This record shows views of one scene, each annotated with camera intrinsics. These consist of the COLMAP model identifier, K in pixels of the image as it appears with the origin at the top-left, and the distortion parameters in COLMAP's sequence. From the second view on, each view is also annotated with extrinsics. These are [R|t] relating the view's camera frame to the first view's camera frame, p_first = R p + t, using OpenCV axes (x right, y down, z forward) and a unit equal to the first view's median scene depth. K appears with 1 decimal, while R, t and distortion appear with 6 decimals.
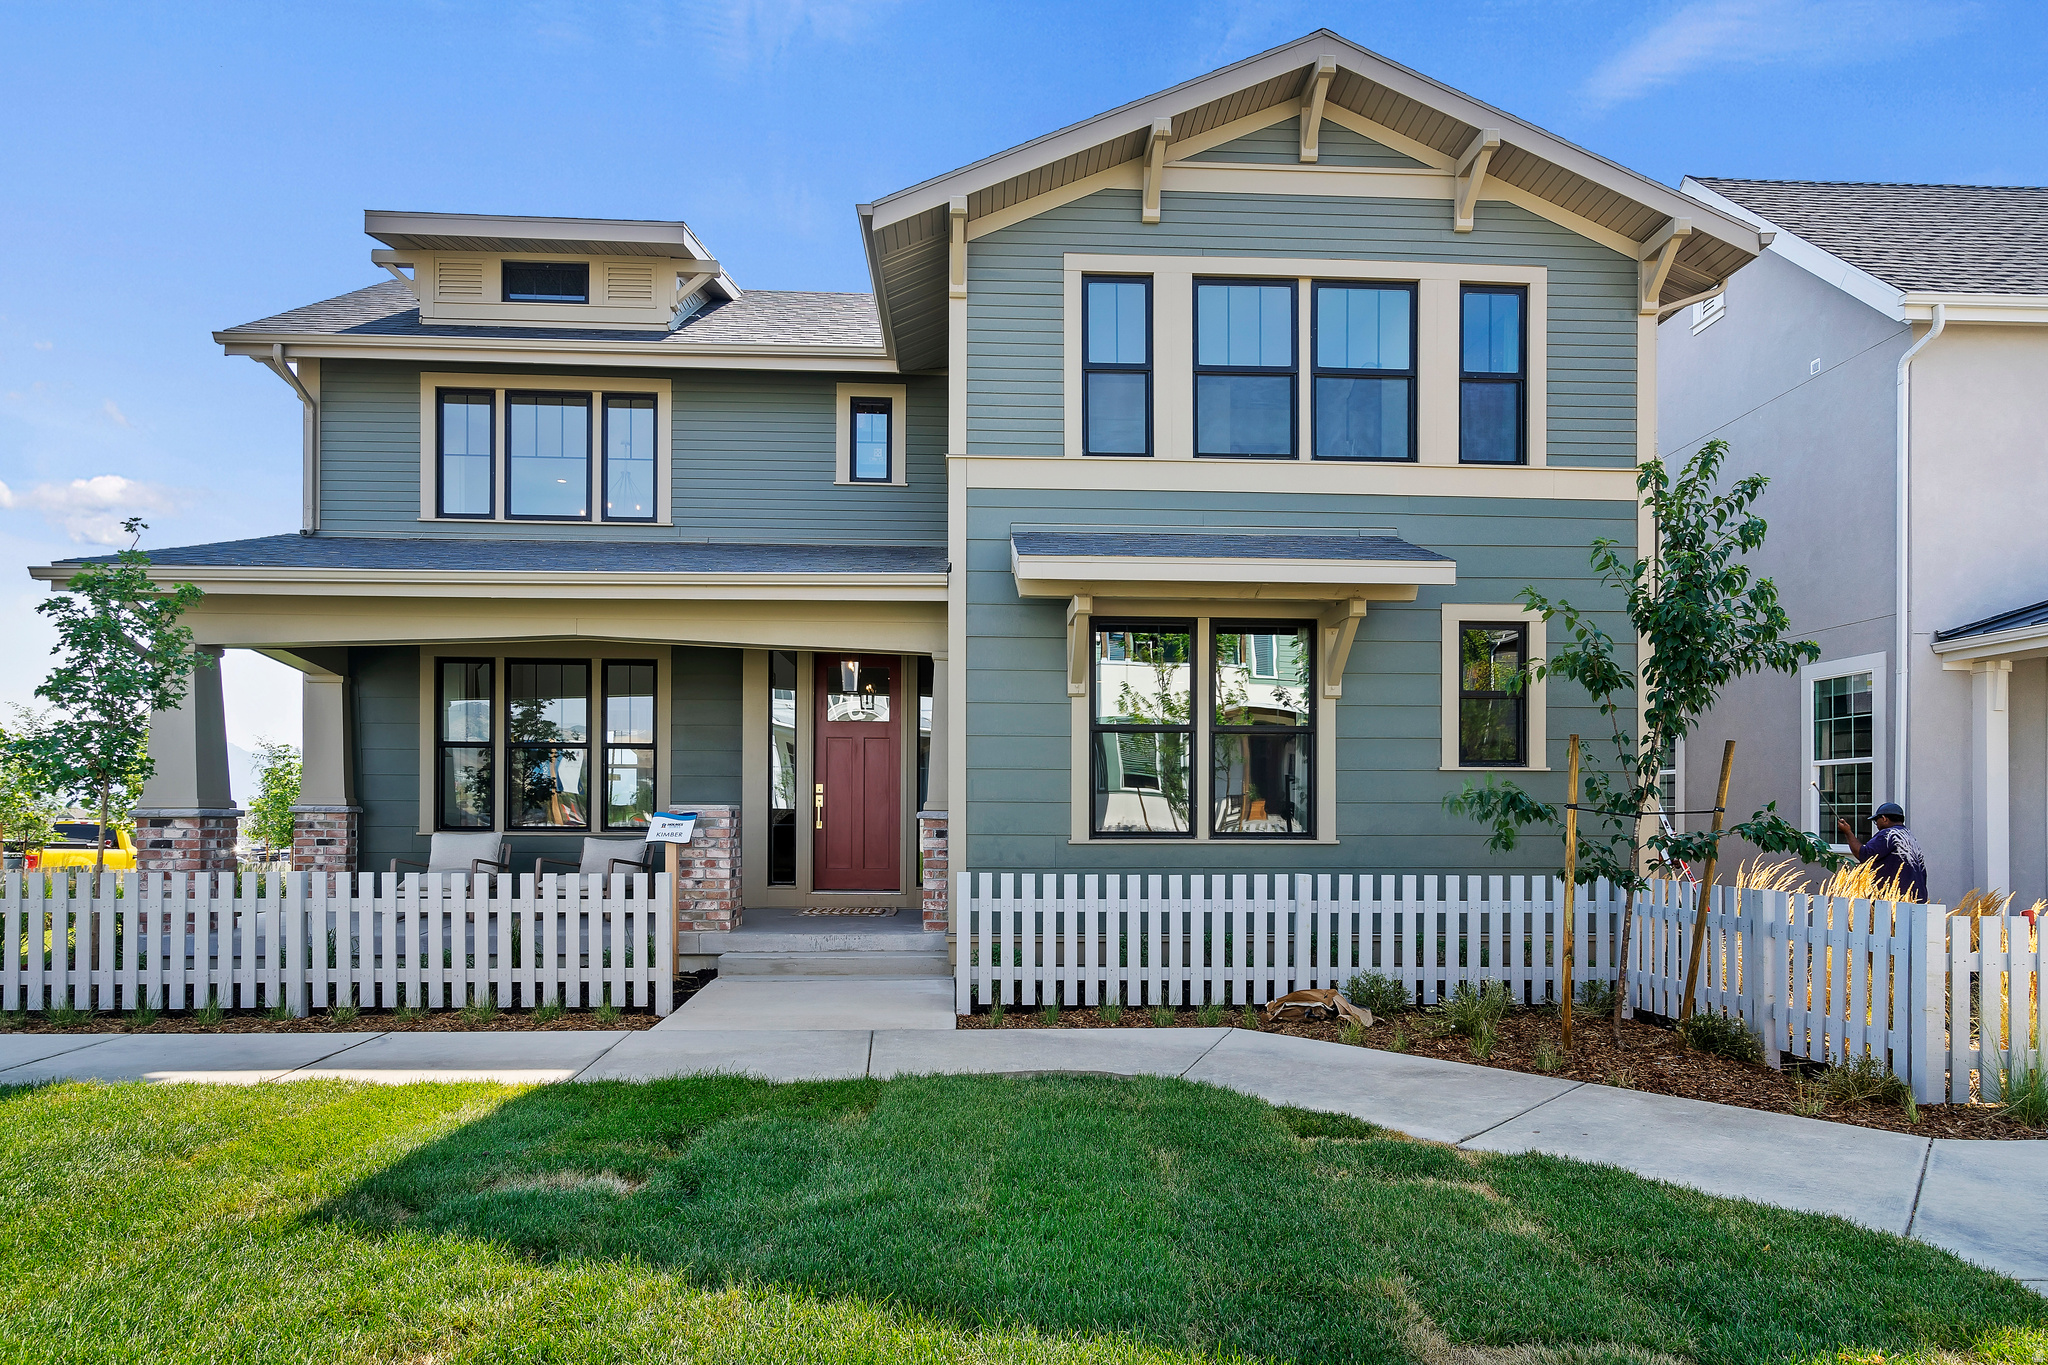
lens RADIAL K [[1178.0, 0, 1010.9], [0, 1178.0, 817.6], [0, 0, 1]] dist [0.019383, -0.002315]
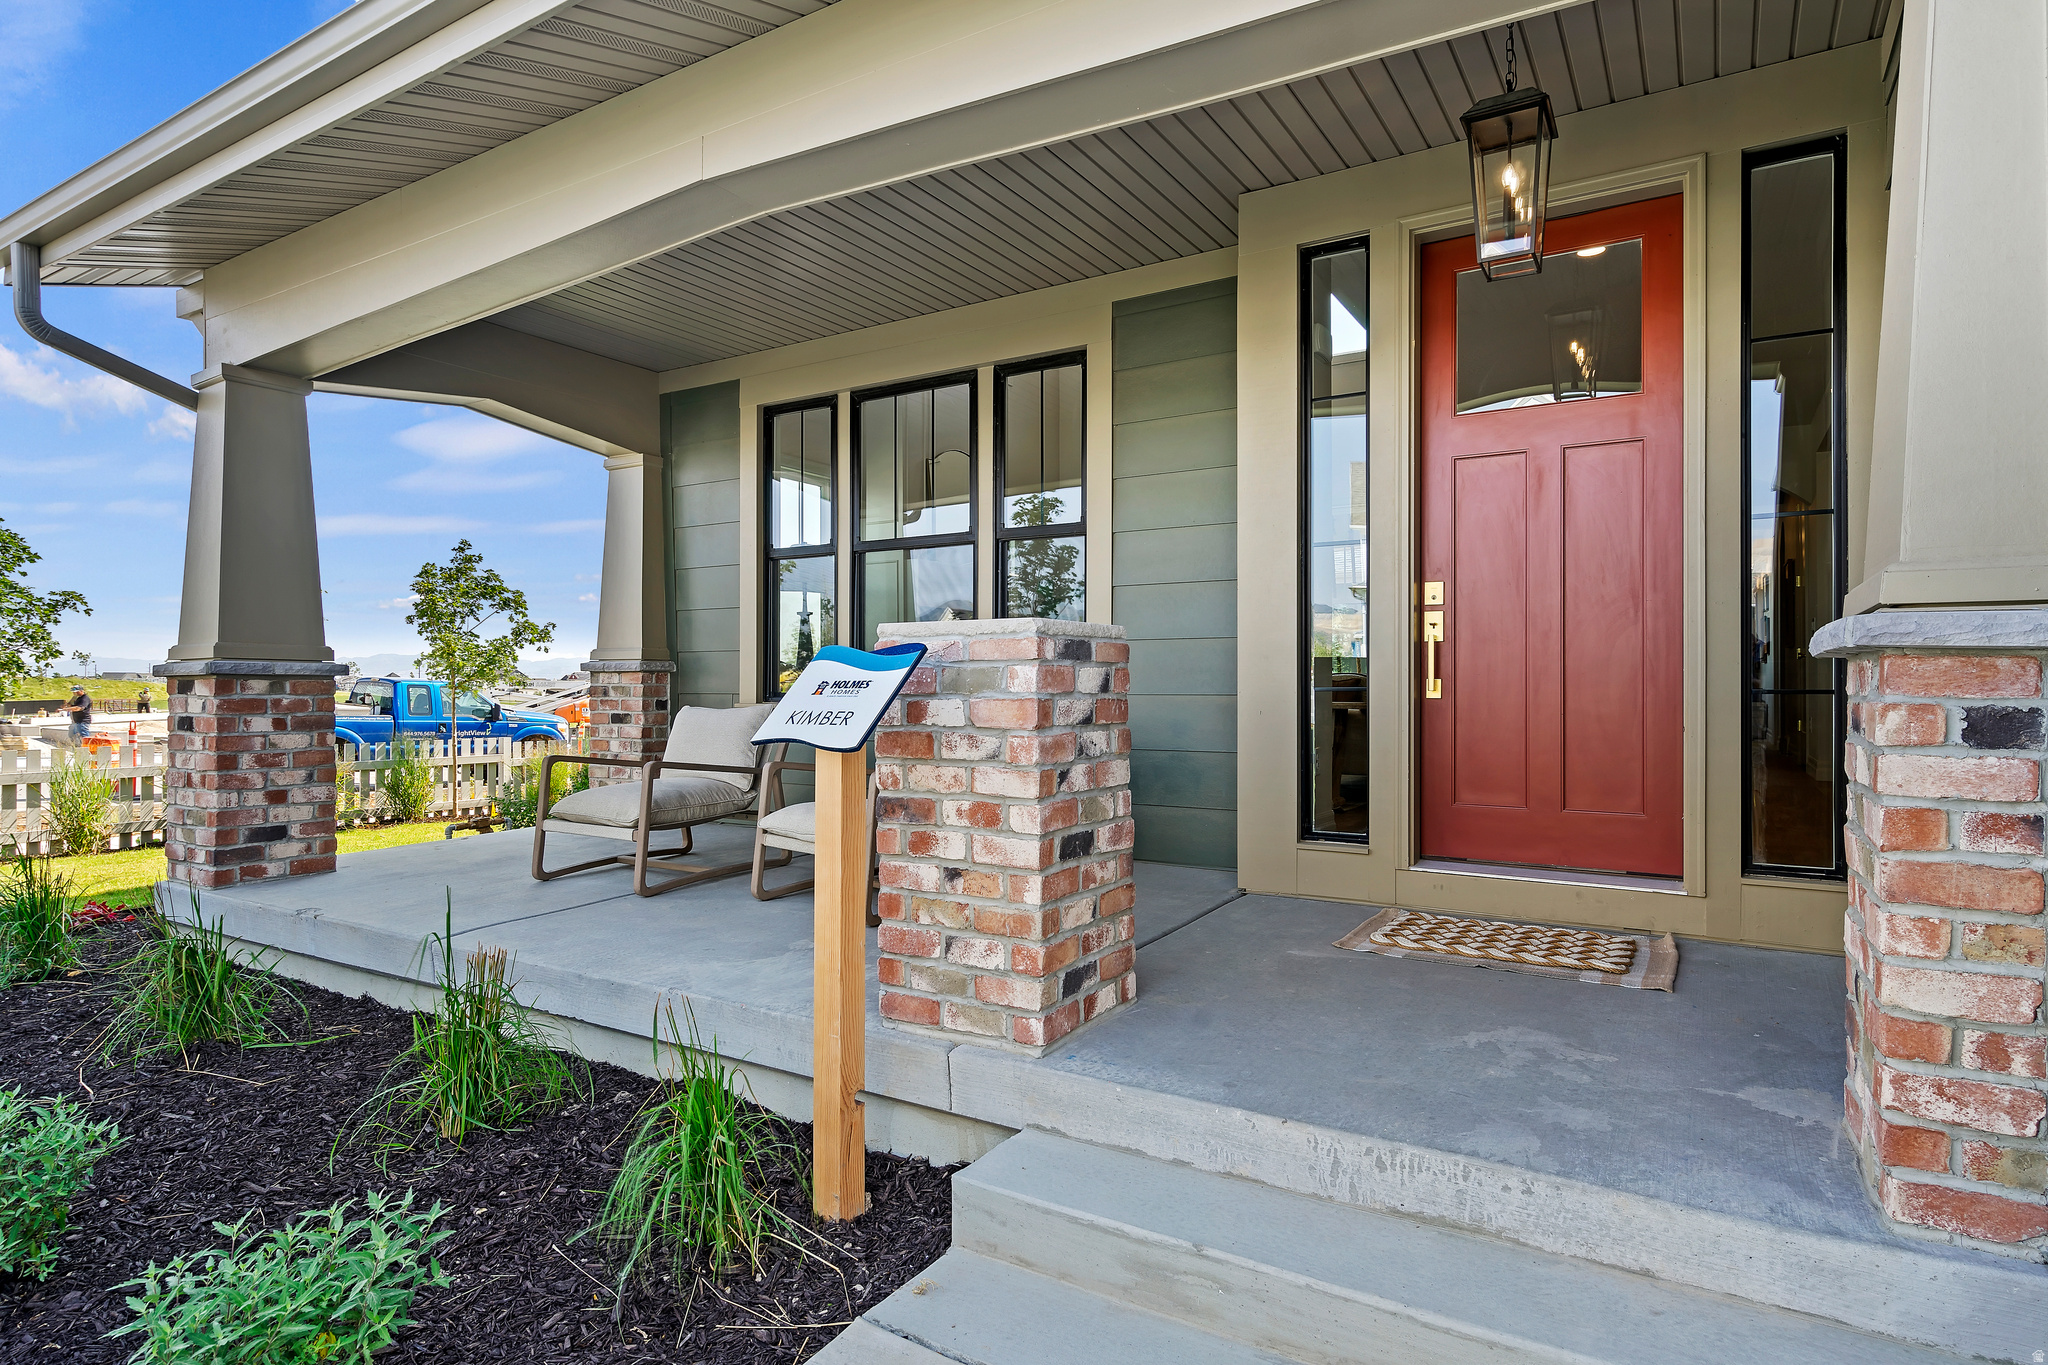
lens RADIAL K [[1097.5, 0, 1017.8], [0, 1097.5, 683.0], [0, 0, 1]] dist [-0.002314, -0.000055]
pose [[0.826118, -0.006230, -0.563463, -0.093427], [0.003339, 0.999975, -0.006160, 0.007518], [0.563488, 0.003207, 0.826118, 0.796257]]
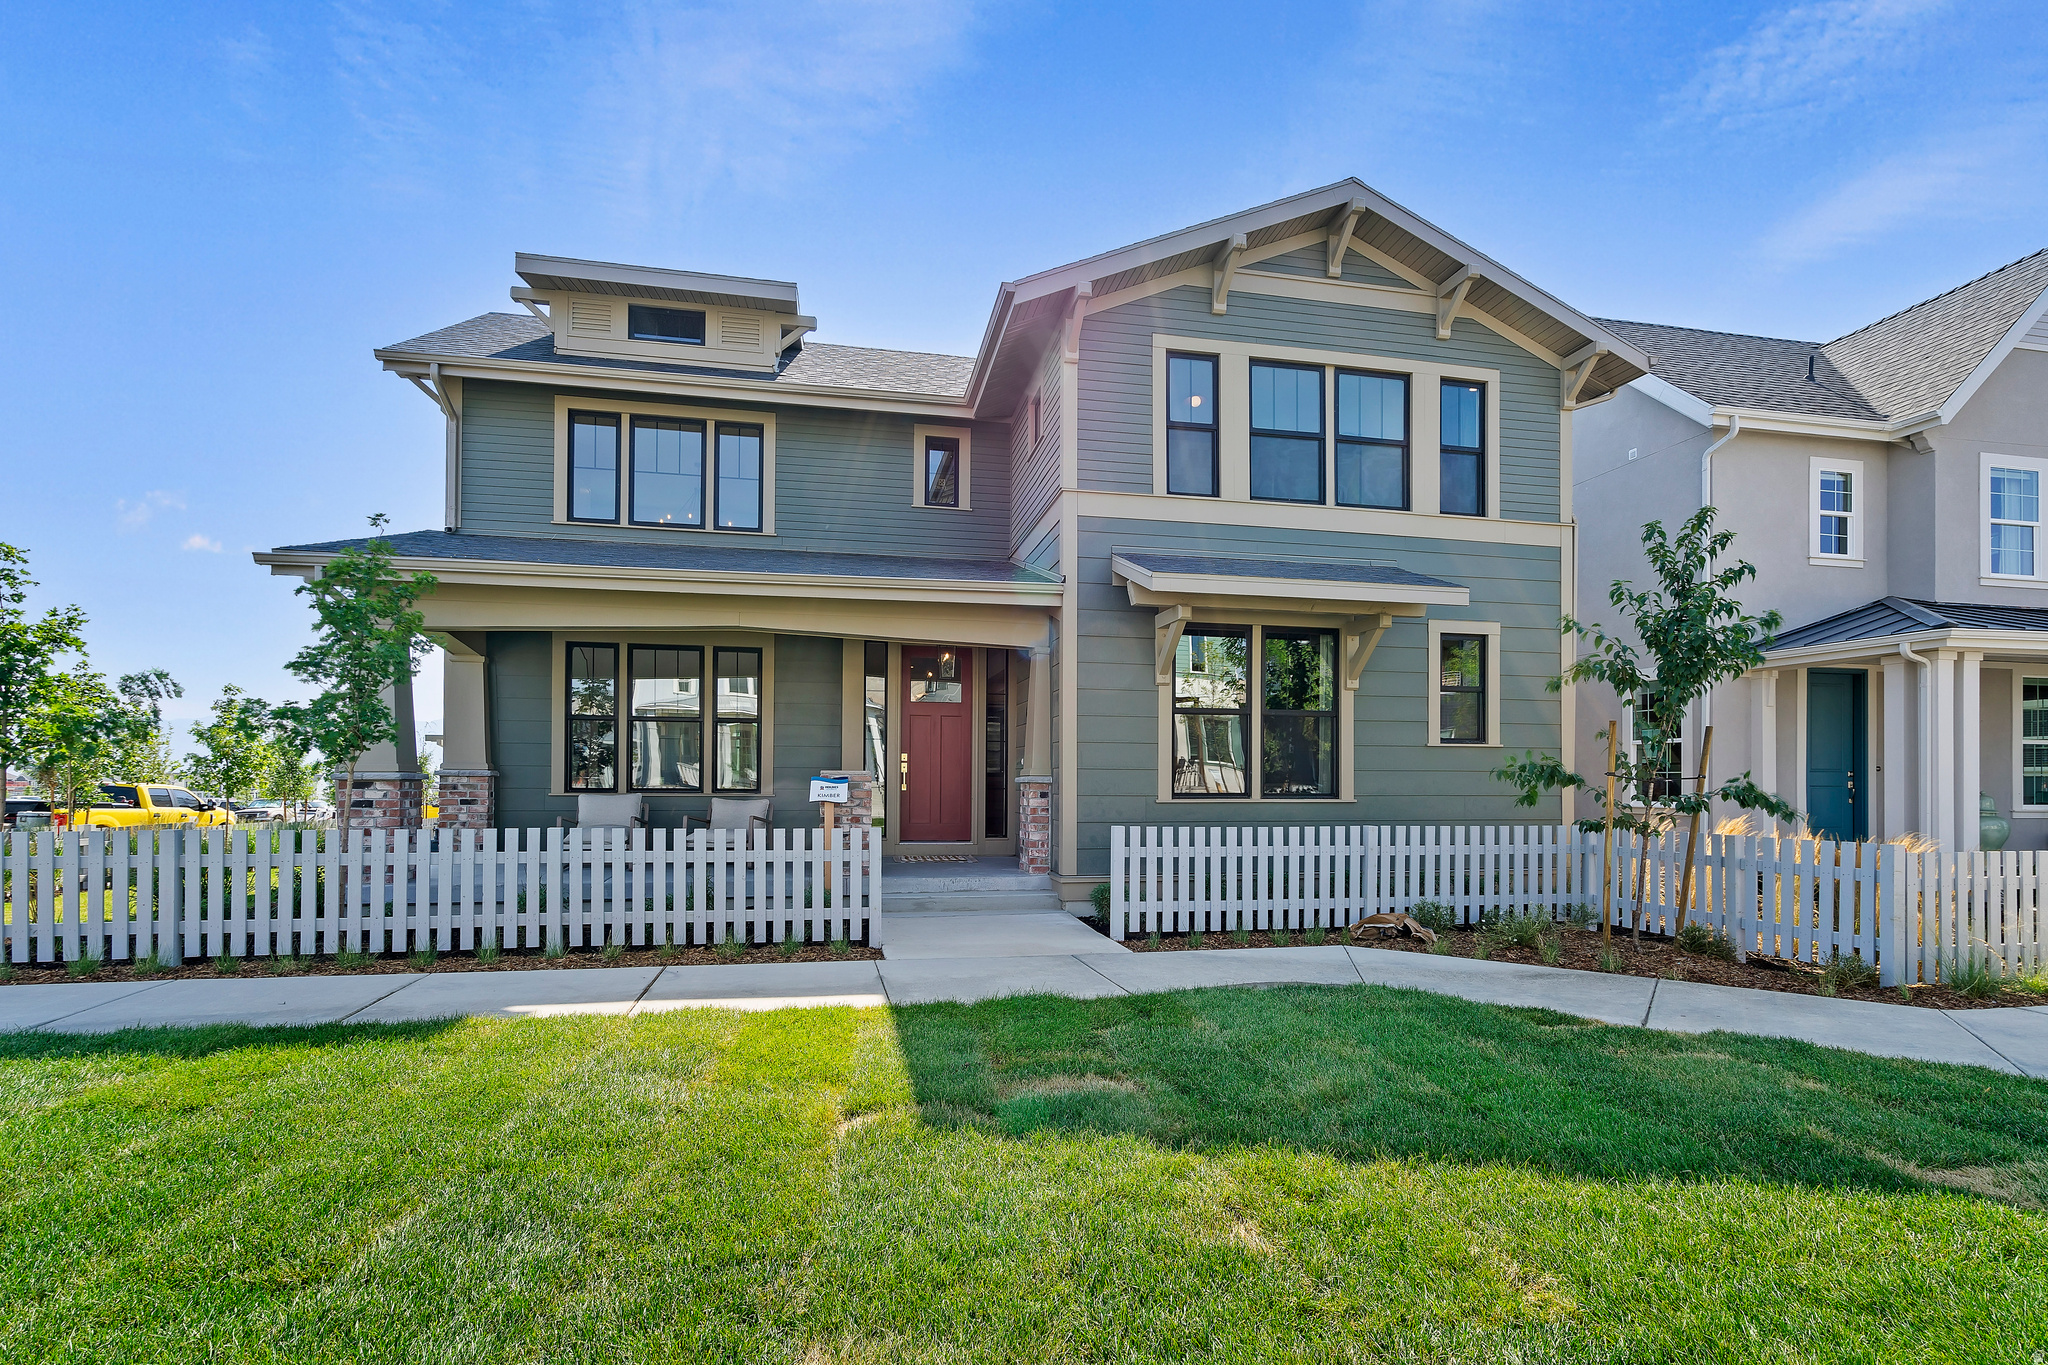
lens RADIAL K [[952.9, 0, 1017.4], [0, 952.9, 774.3], [0, 0, 1]] dist [0.005413, 0.005019]
pose [[0.988666, 0.002487, 0.150114, -0.244533], [-0.001340, 0.999969, -0.007743, 0.000307], [-0.150129, 0.007454, 0.988638, 0.020565]]
